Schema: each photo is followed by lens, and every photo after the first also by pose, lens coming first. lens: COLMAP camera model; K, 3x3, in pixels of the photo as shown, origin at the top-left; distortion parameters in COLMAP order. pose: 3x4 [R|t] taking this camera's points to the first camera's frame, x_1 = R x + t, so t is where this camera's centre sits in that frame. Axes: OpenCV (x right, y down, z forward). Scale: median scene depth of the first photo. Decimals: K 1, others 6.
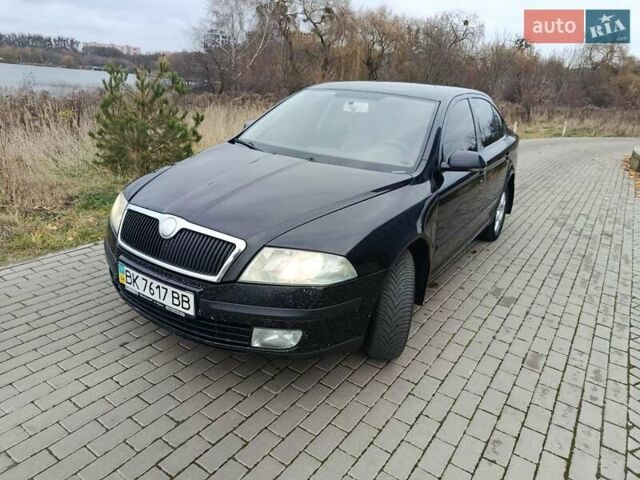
lens RADIAL K [[441.3, 0, 318.4], [0, 441.3, 249.8], [0, 0, 1]] dist [0.004296, -0.011292]
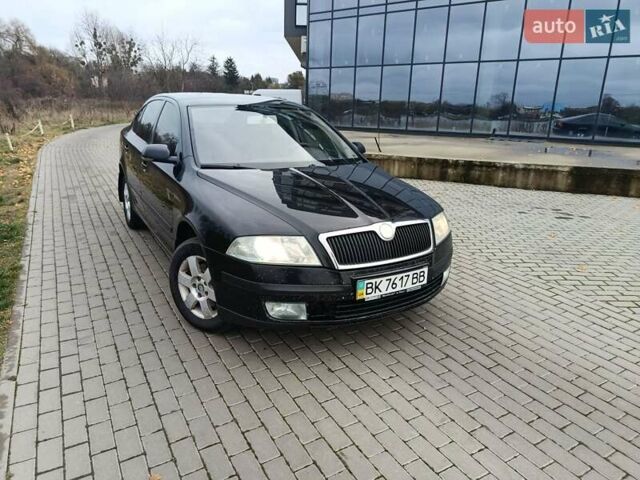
lens RADIAL K [[444.2, 0, 320.0], [0, 444.2, 240.0], [0, 0, 1]] dist [0.008142, -0.018141]
pose [[0.426707, -0.318346, 0.846509, -0.871663], [0.317124, 0.929238, 0.189603, -0.190502], [-0.846967, 0.187543, 0.497467, 0.325910]]
